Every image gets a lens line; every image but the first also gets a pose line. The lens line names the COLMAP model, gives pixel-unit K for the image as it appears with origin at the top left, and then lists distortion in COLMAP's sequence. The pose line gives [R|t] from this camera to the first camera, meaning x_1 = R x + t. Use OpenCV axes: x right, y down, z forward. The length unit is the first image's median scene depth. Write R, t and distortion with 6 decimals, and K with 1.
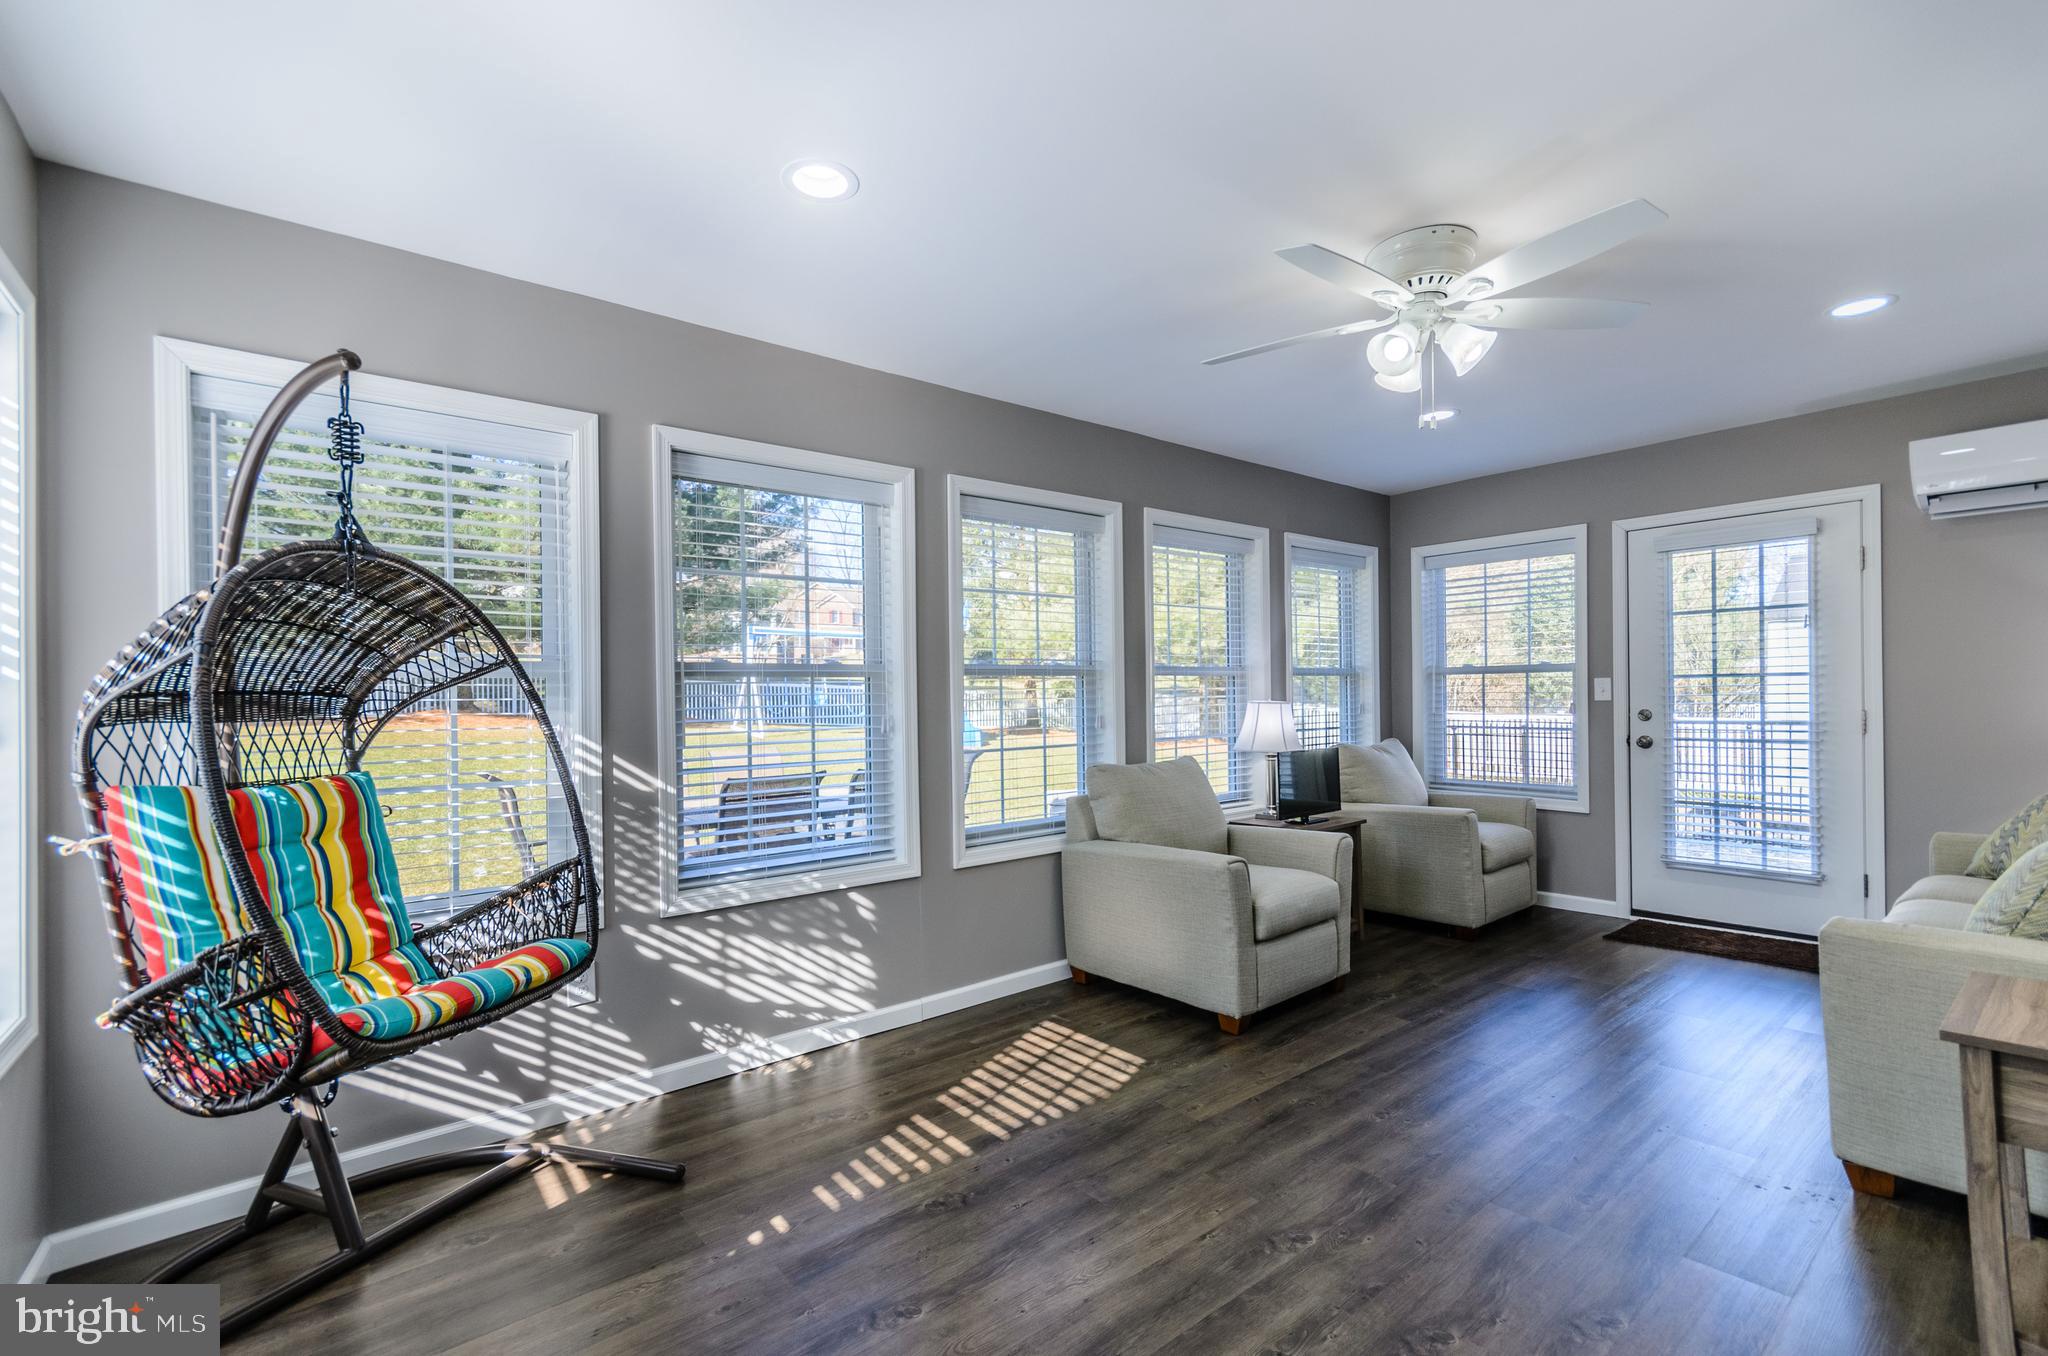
lens RADIAL K [[905.3, 0, 1021.8], [0, 905.3, 698.1], [0, 0, 1]] dist [-0.000514, -0.000270]
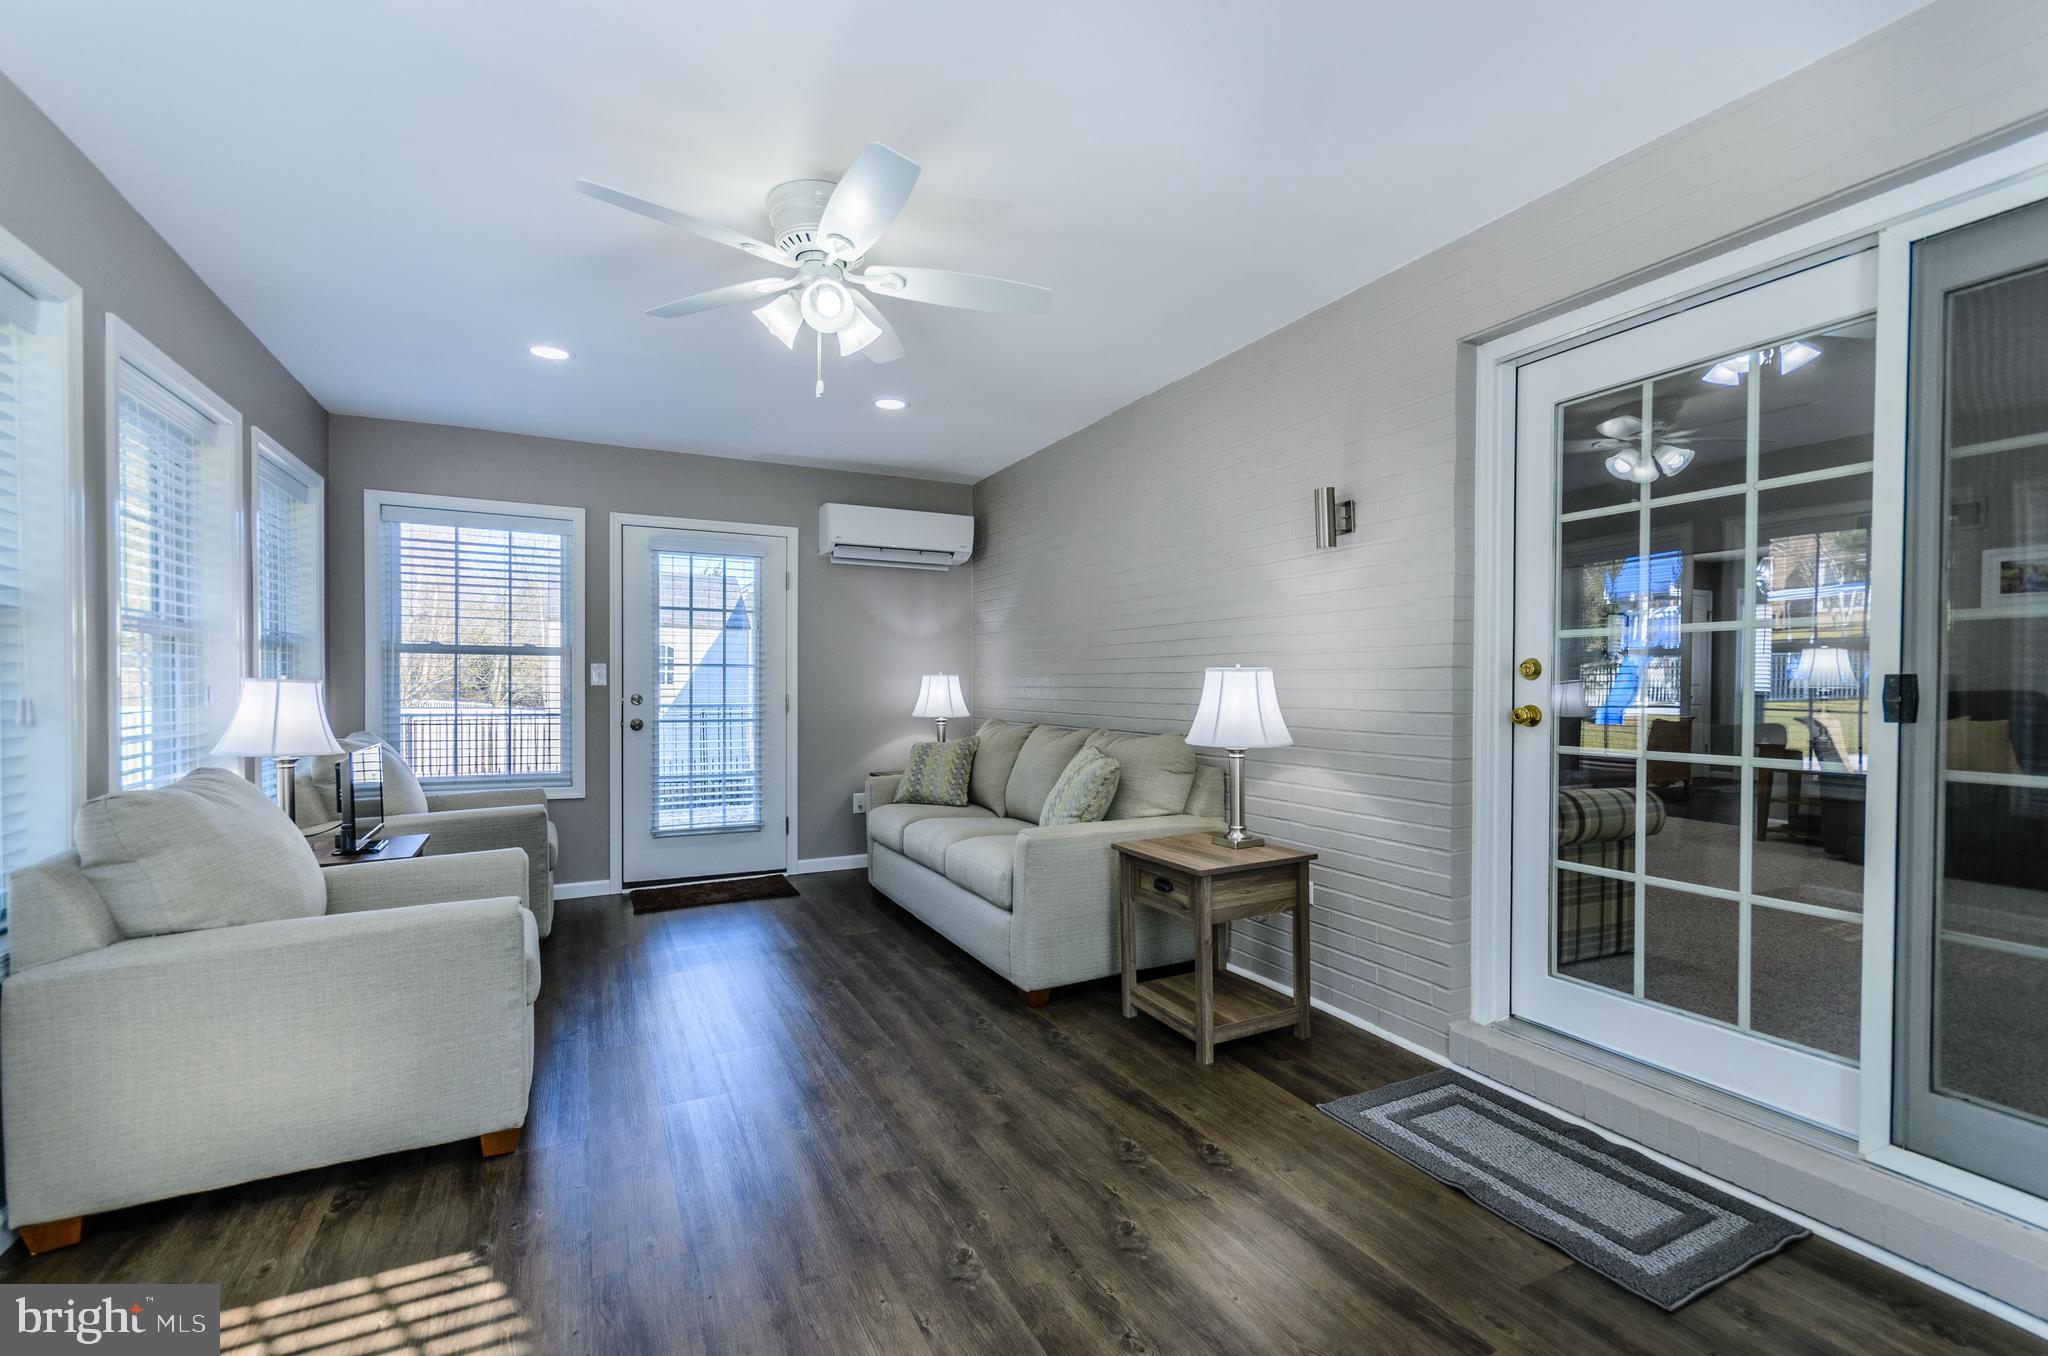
lens RADIAL K [[883.4, 0, 1039.7], [0, 883.4, 697.8], [0, 0, 1]] dist [0.001393, 0.000401]
pose [[0.209434, 0.000560, 0.977823, -0.252113], [-0.007456, 0.999972, 0.001024, 0.013223], [-0.977794, -0.007506, 0.209433, 0.337669]]
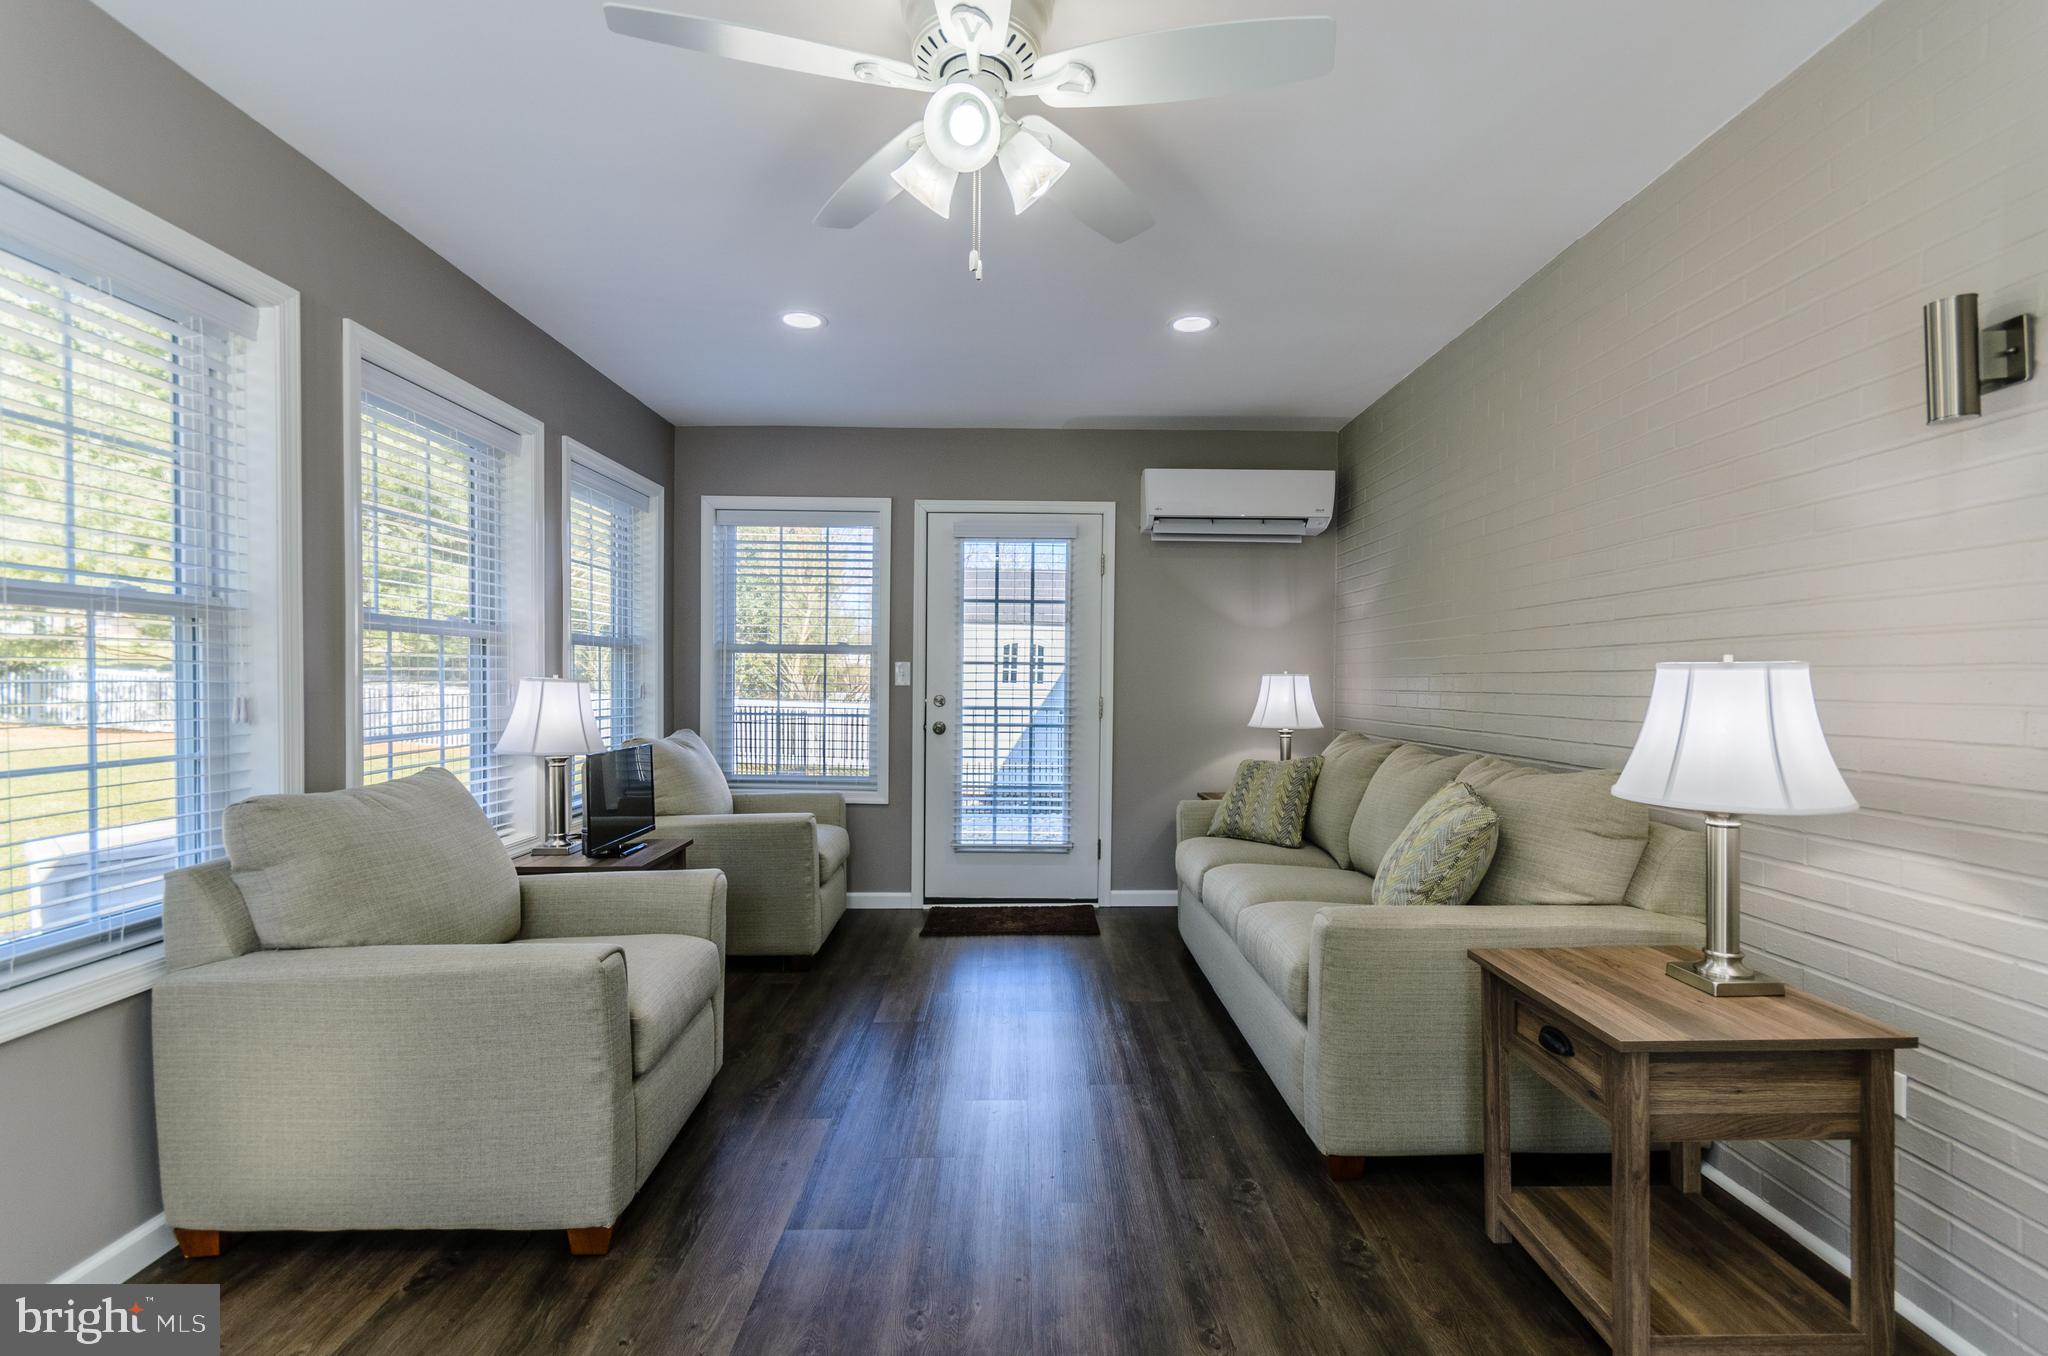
lens RADIAL K [[916.1, 0, 1024.6], [0, 916.1, 702.8], [0, 0, 1]] dist [0.000859, 0.000335]
pose [[0.630556, 0.001598, 0.776142, -0.034109], [-0.017707, 0.999767, 0.012327, 0.007447], [-0.775942, -0.021516, 0.630437, 0.316958]]
